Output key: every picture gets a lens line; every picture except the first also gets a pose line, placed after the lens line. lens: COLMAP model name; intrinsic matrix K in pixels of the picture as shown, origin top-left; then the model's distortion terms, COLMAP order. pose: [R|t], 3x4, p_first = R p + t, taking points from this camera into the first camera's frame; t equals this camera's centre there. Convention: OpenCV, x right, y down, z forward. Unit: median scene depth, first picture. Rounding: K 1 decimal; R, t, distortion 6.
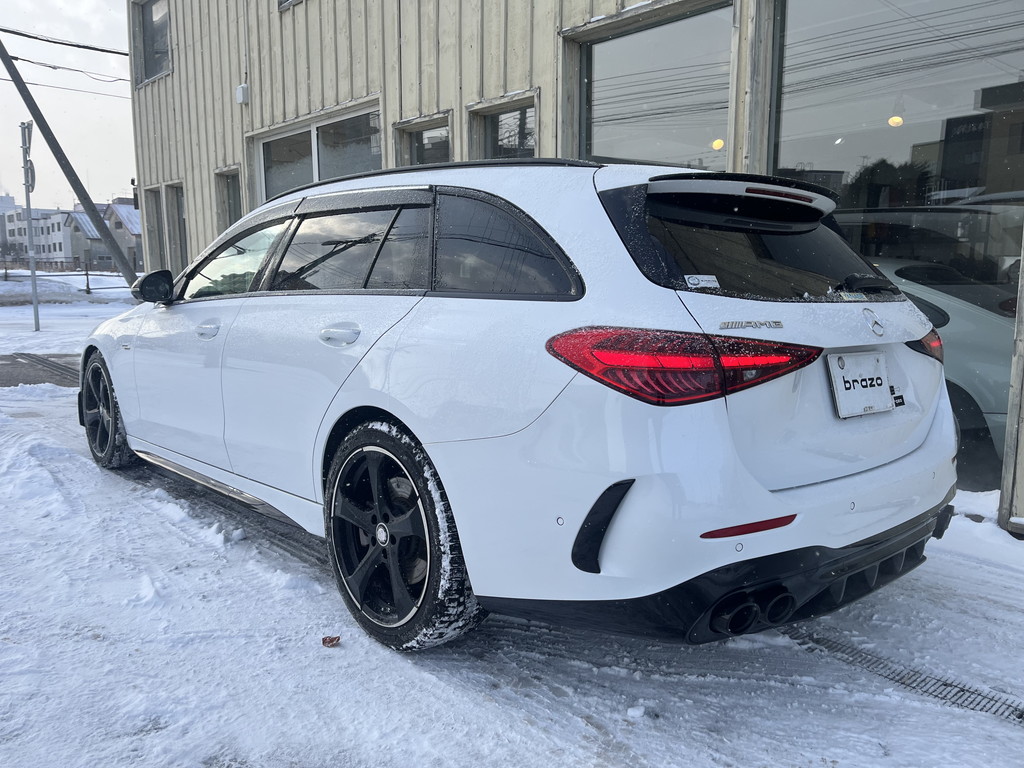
lens RADIAL K [[768.6, 0, 507.2], [0, 768.6, 387.6], [0, 0, 1]] dist [0.062350, -0.094545]
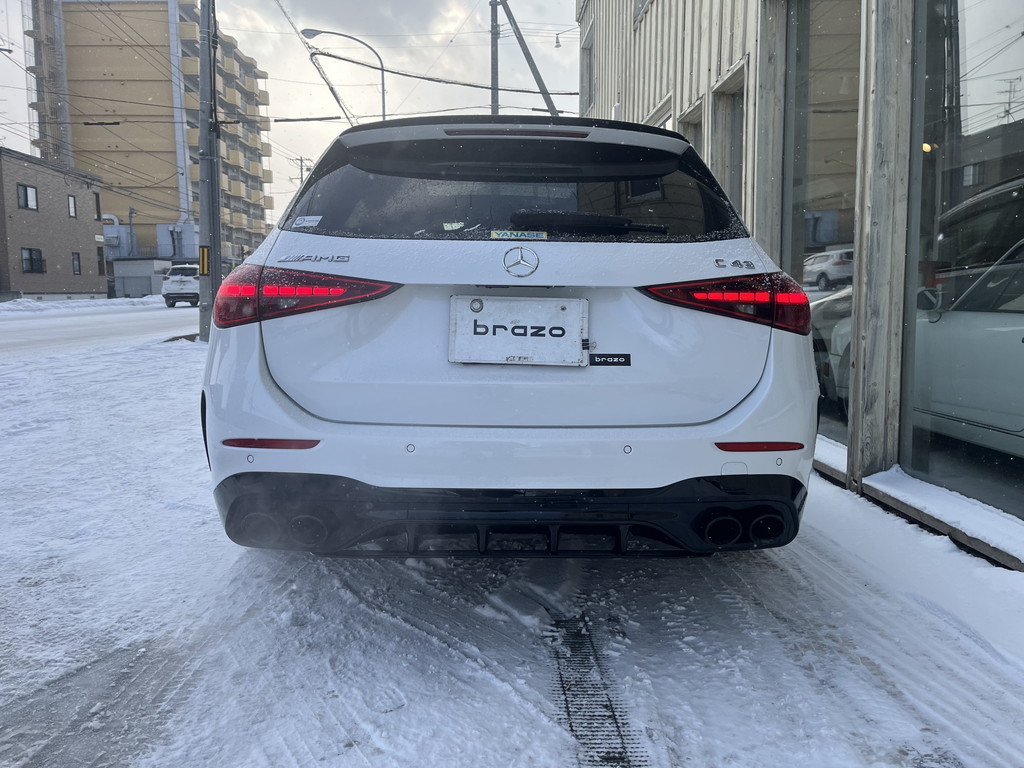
lens RADIAL K [[768.6, 0, 510.9], [0, 768.6, 391.9], [0, 0, 1]] dist [0.062350, -0.094545]
pose [[0.772946, 0.070182, -0.630579, 0.492153], [-0.081786, 0.996593, 0.010667, 0.027225], [0.629179, 0.043328, 0.776052, 0.146829]]
